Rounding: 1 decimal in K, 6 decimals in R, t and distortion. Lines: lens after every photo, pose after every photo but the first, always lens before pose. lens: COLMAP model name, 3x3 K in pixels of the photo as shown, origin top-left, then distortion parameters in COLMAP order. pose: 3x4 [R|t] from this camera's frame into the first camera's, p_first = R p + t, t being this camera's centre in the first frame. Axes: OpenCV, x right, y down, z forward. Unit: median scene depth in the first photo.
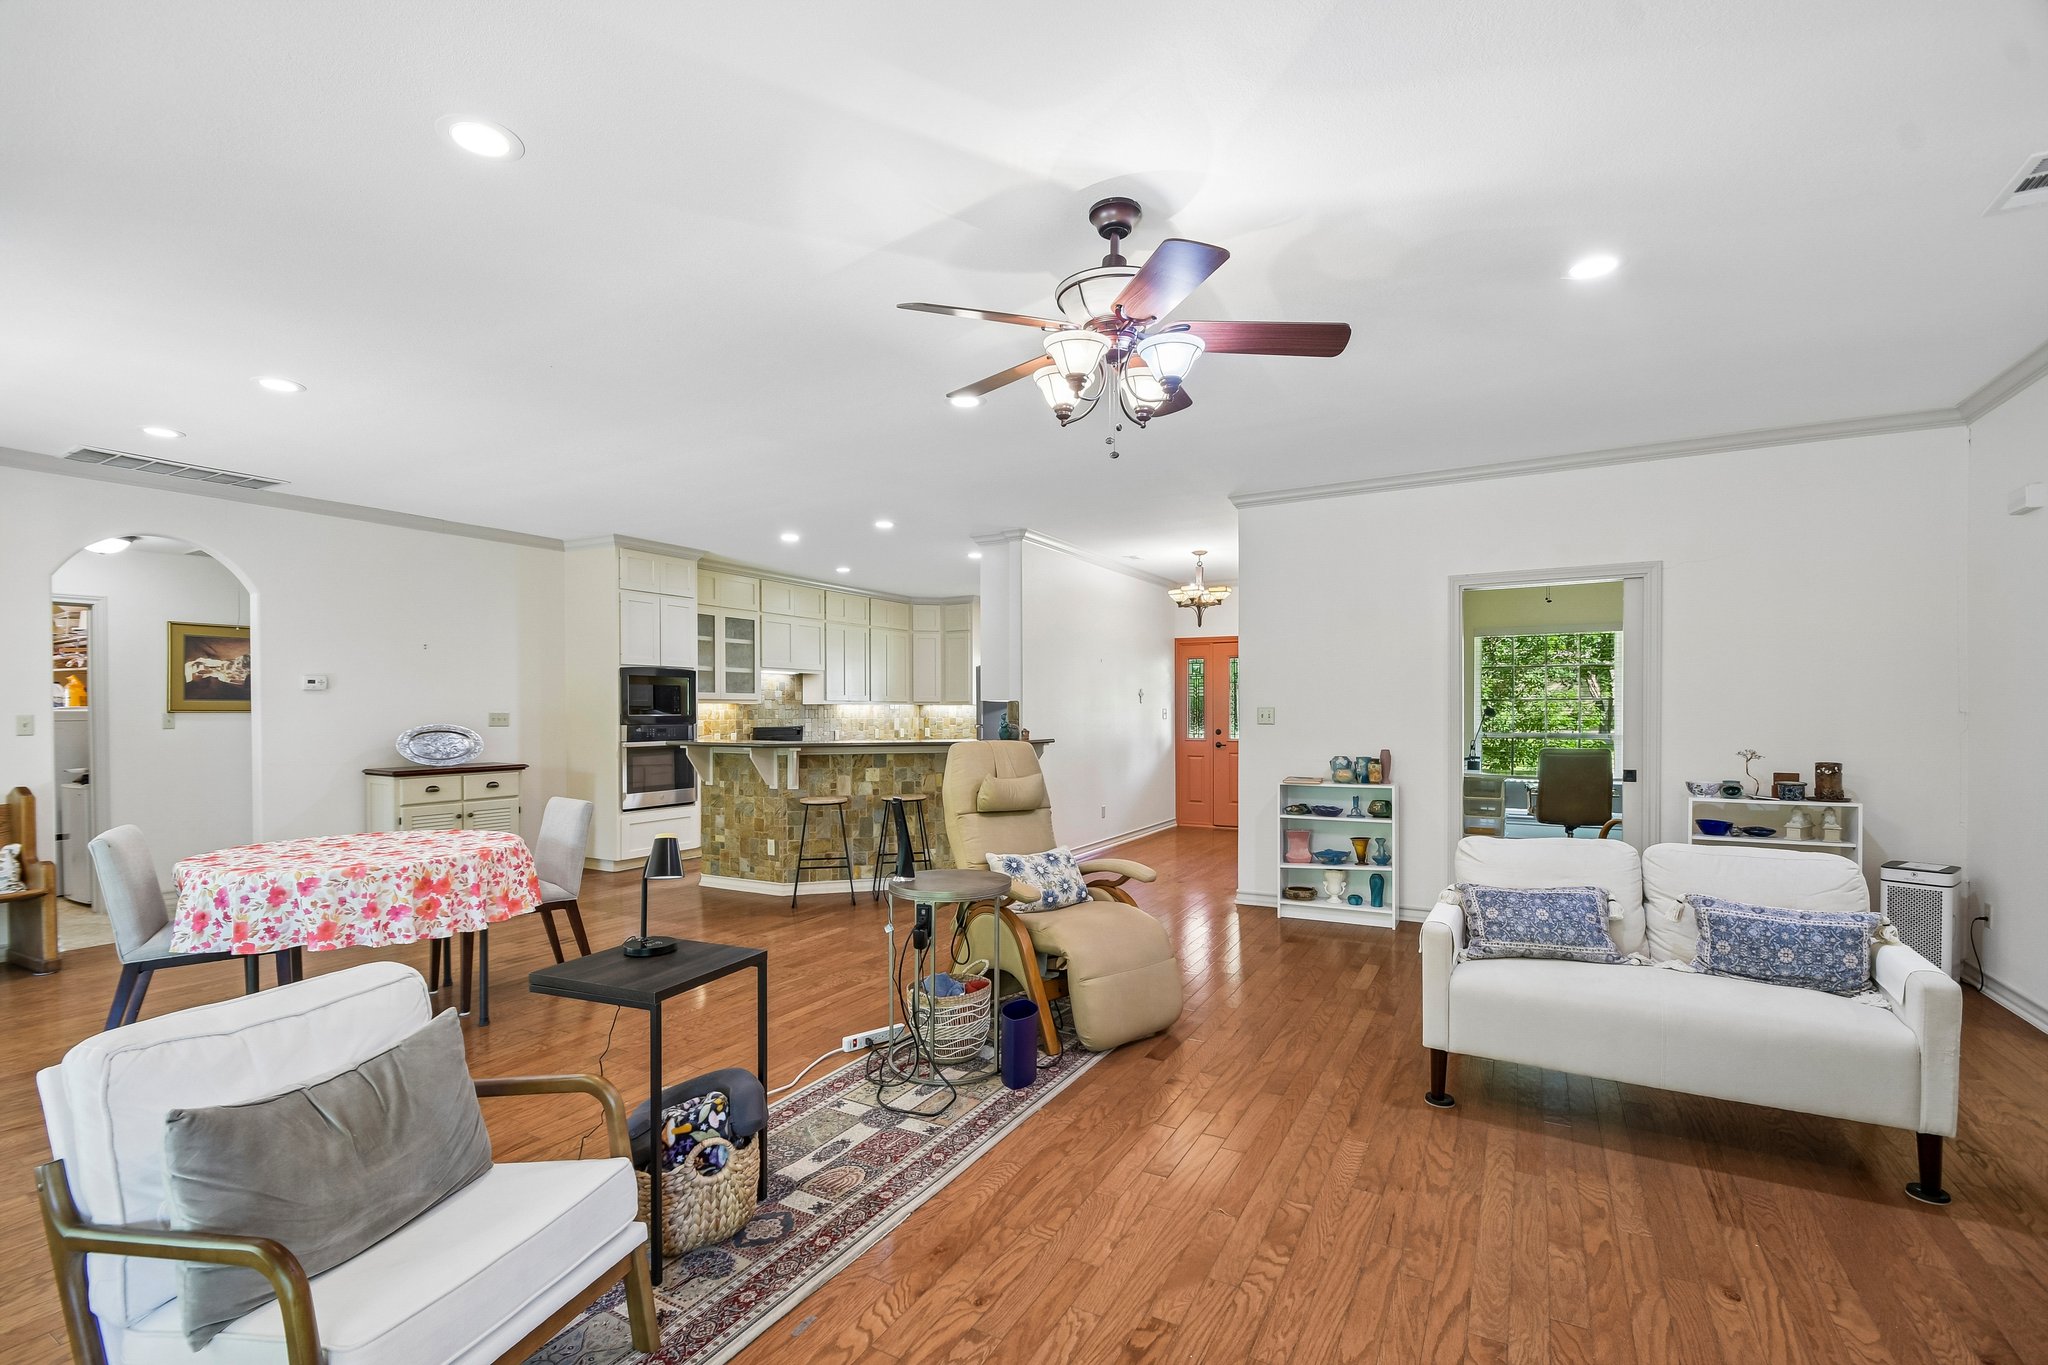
lens RADIAL K [[902.5, 0, 1017.9], [0, 902.5, 718.6], [0, 0, 1]] dist [0.012158, -0.014303]
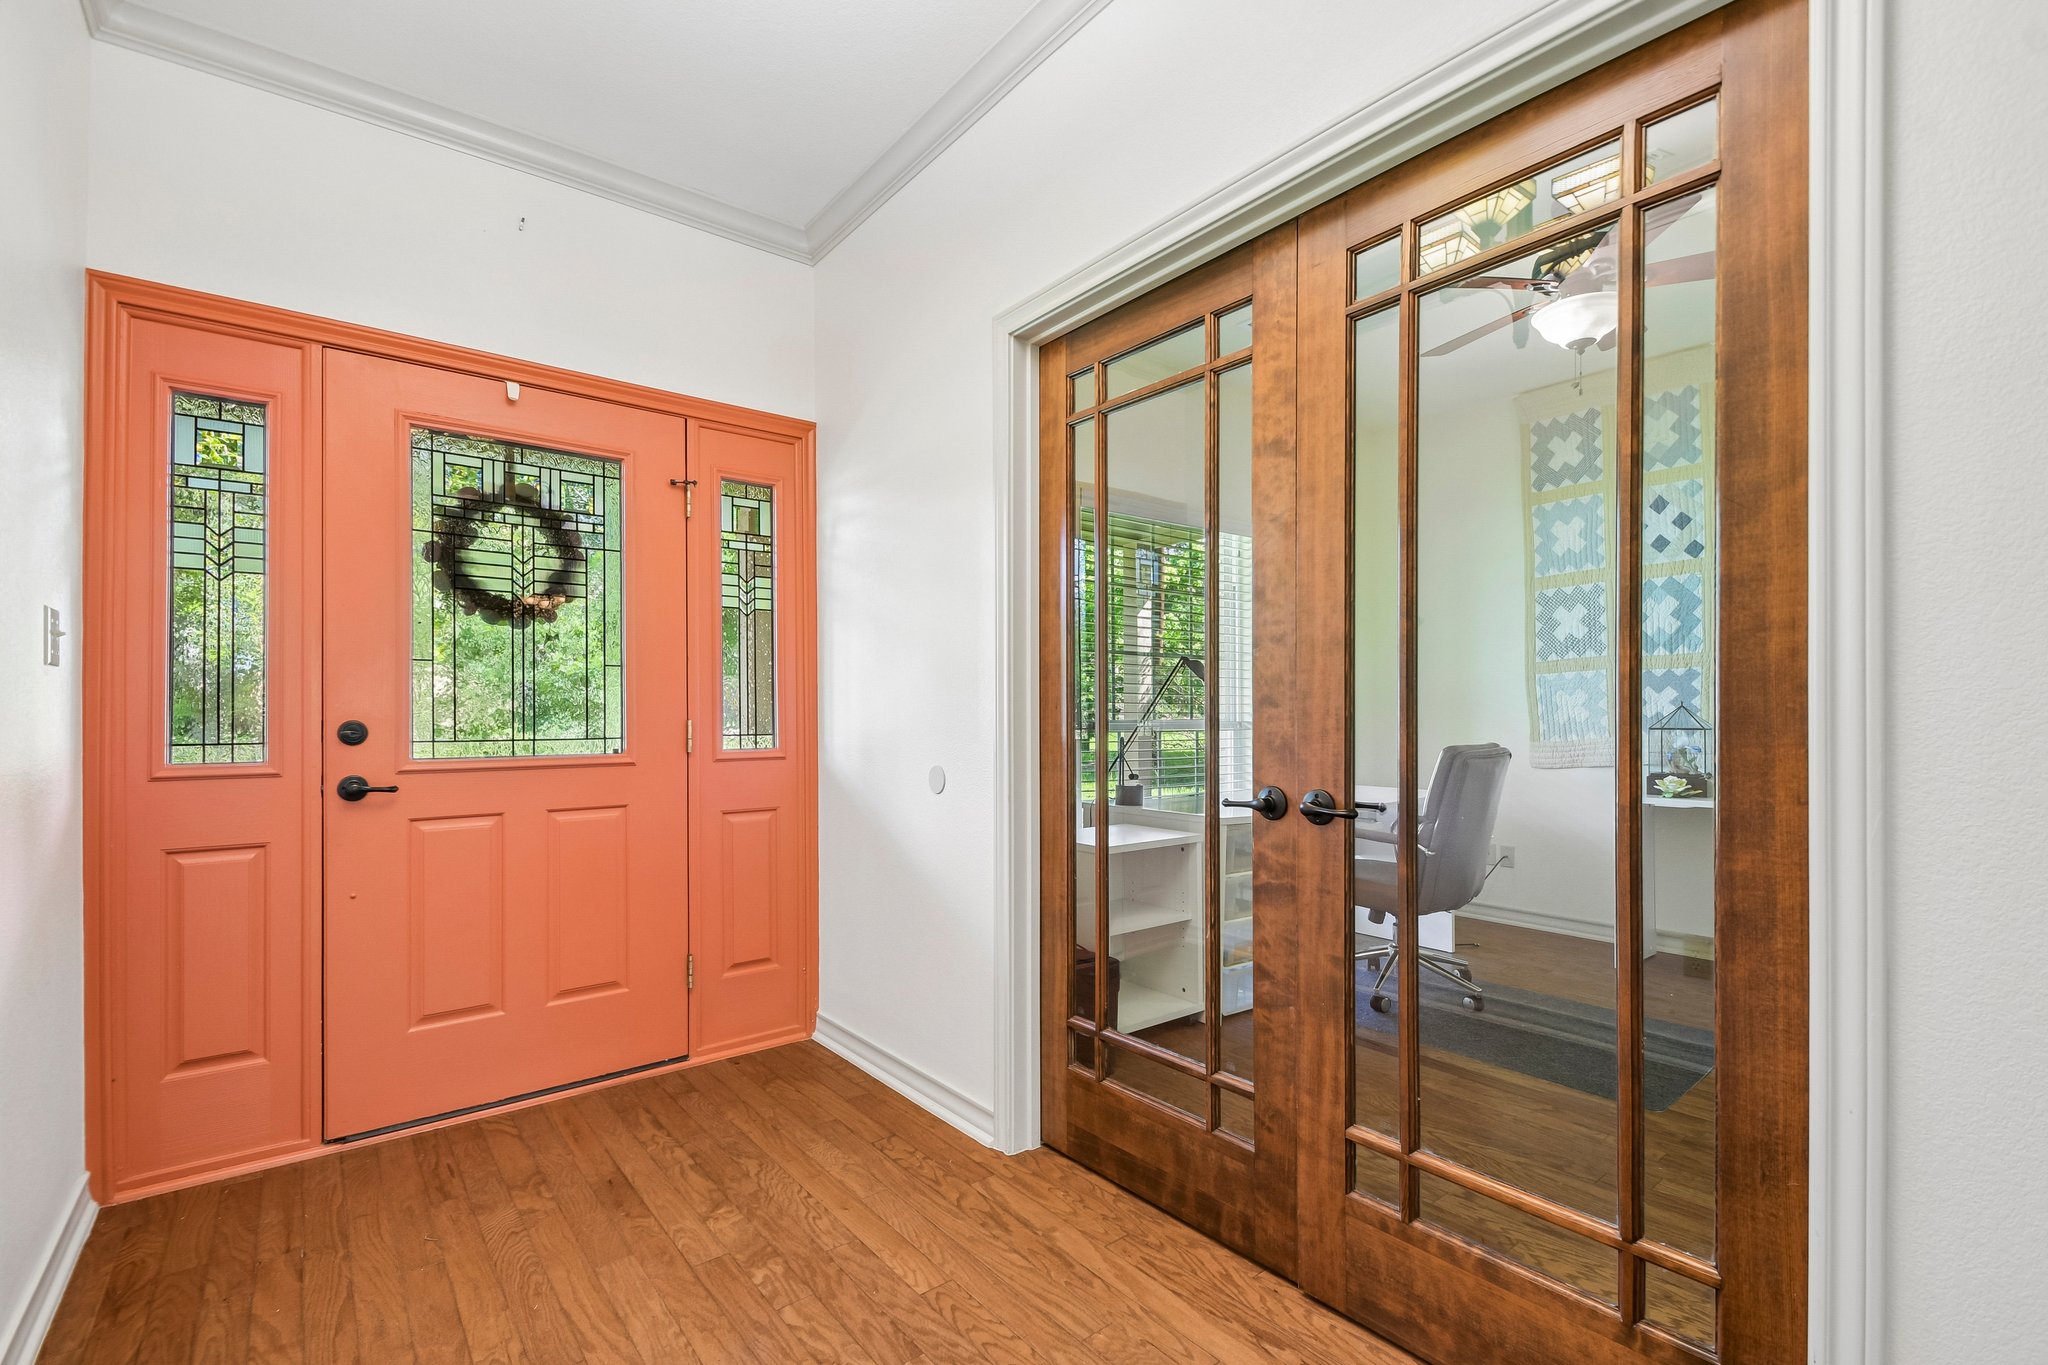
lens RADIAL K [[898.3, 0, 1026.5], [0, 898.3, 715.6], [0, 0, 1]] dist [0.008636, -0.012076]
pose [[0.366942, 0.003120, 0.930239, 0.103990], [0.009677, 0.999927, -0.007171, 0.019926], [-0.930194, 0.011633, 0.366885, 1.115126]]
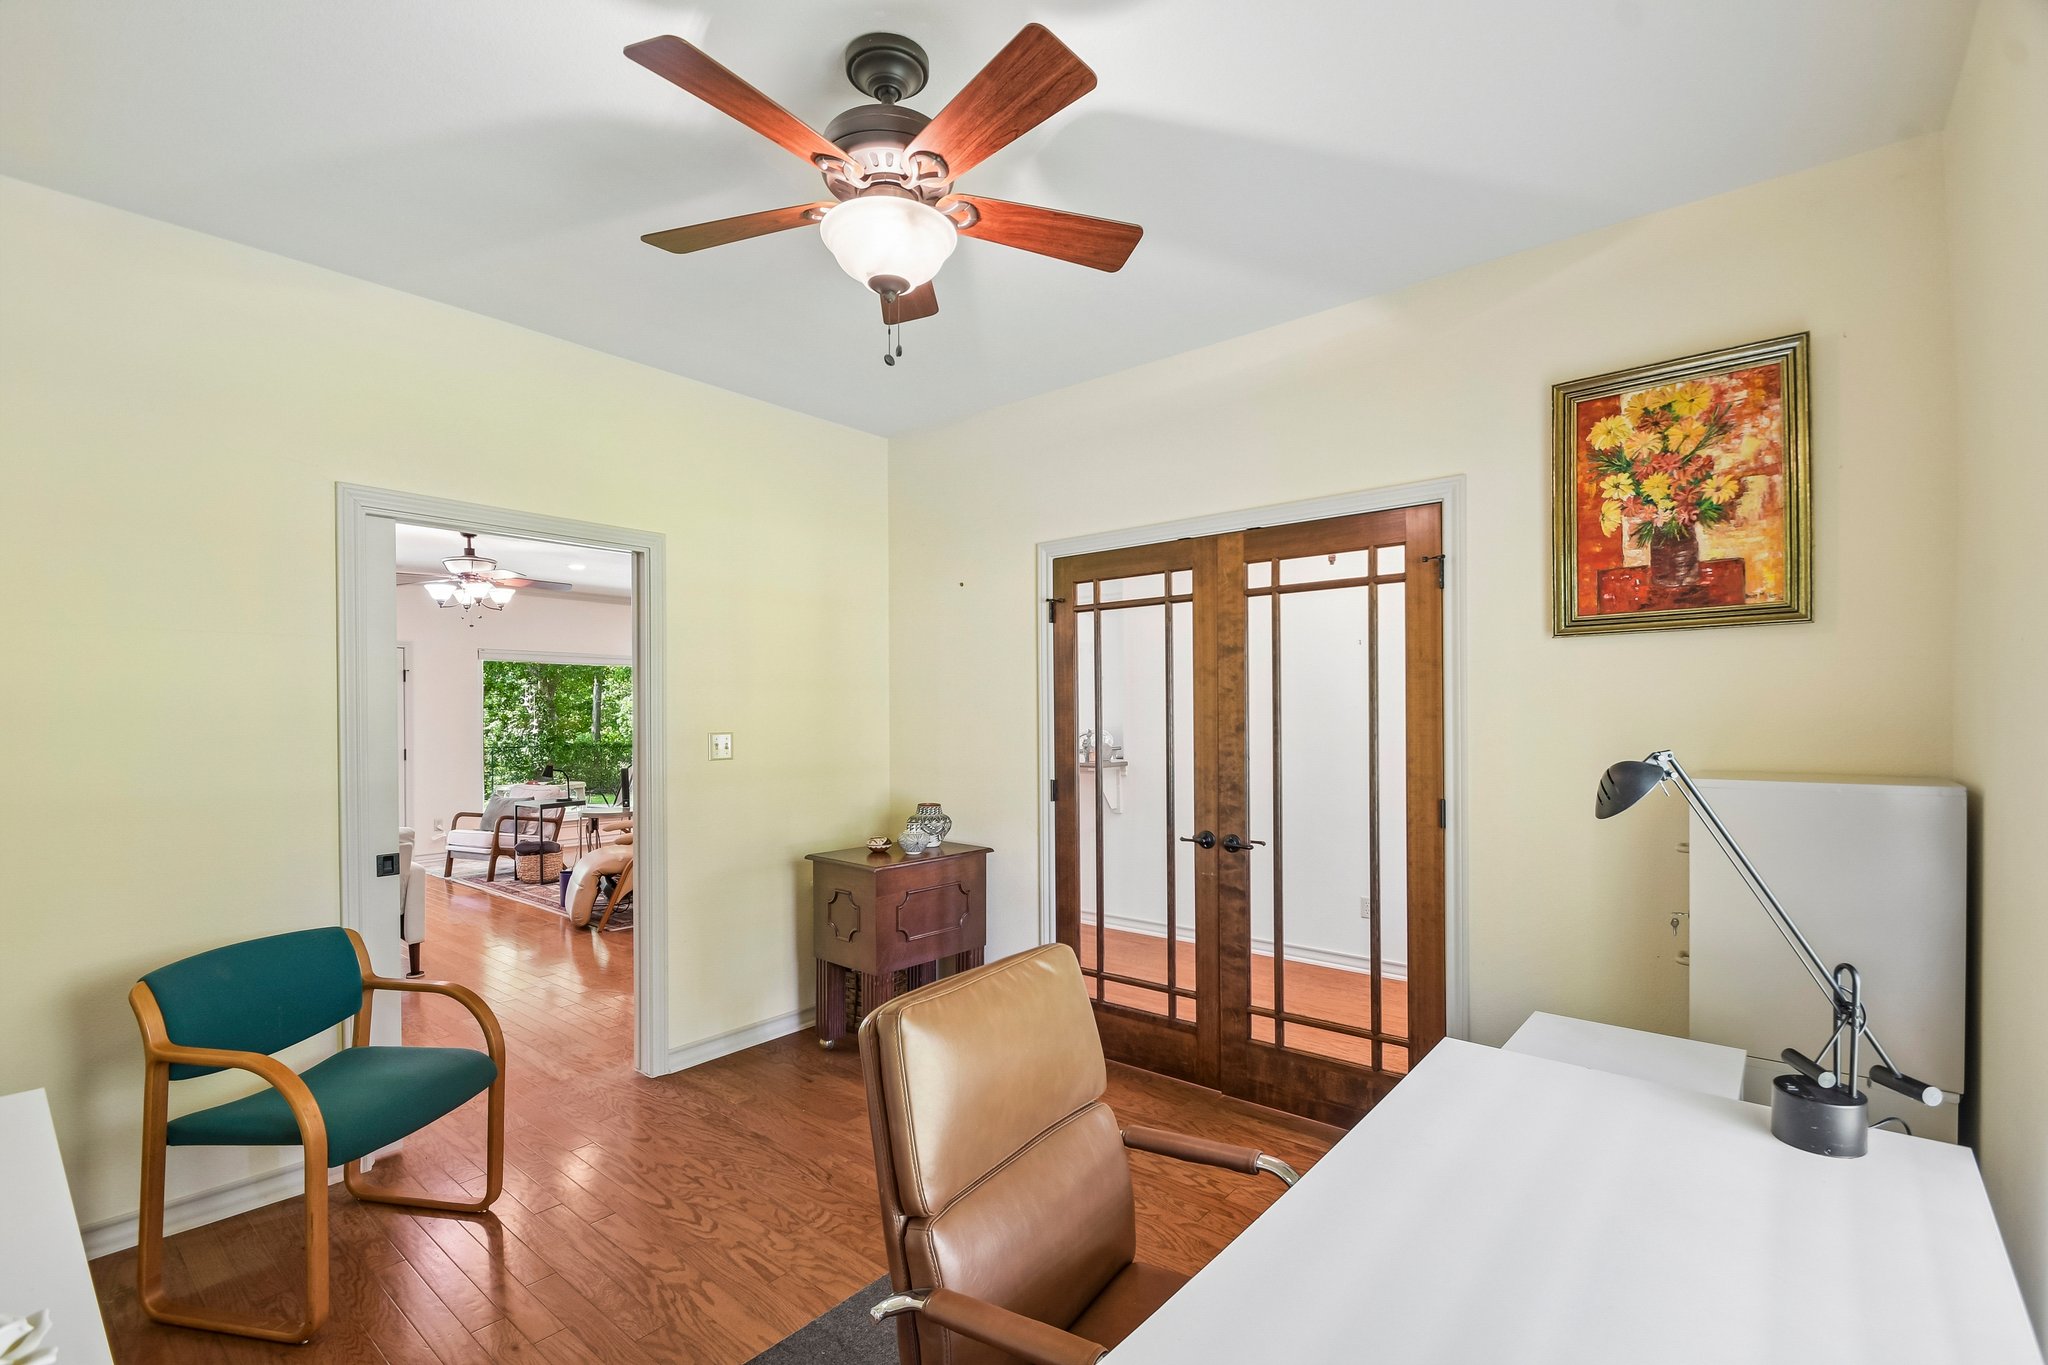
lens RADIAL K [[908.9, 0, 1021.9], [0, 908.9, 717.5], [0, 0, 1]] dist [0.010853, -0.003990]
pose [[-0.175806, 0.005914, -0.984407, 0.899896], [-0.006984, 0.999949, 0.007254, -0.026933], [0.984400, 0.008150, -0.175755, 1.141179]]
